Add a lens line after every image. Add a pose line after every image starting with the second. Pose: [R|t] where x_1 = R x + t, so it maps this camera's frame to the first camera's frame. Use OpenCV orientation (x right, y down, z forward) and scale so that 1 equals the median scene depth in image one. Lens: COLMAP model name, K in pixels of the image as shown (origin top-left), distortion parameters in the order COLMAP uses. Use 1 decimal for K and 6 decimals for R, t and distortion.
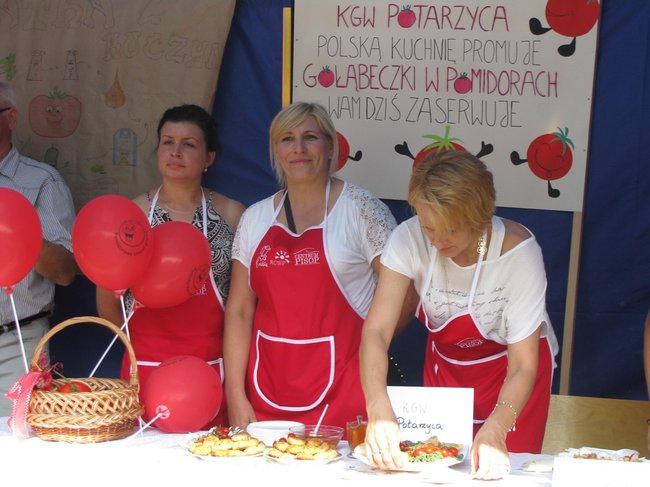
lens RADIAL K [[1618.7, 0, 325.0], [0, 1618.7, 243.5], [0, 0, 1]] dist [0.054247, 1.062135]
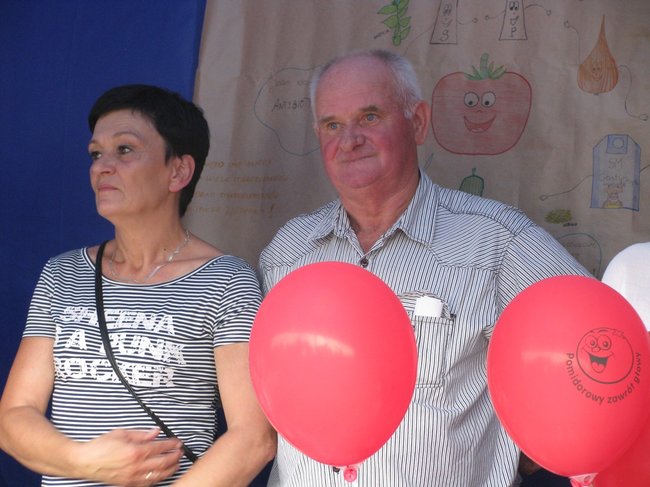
lens RADIAL K [[2848.3, 0, 325.0], [0, 2848.3, 243.5], [0, 0, 1]] dist [0.079869, 1.198705]
pose [[0.969510, -0.008832, -0.244891, 0.004475], [0.000429, 0.999410, -0.034346, -0.010196], [0.245050, 0.033194, 0.968942, 0.179586]]
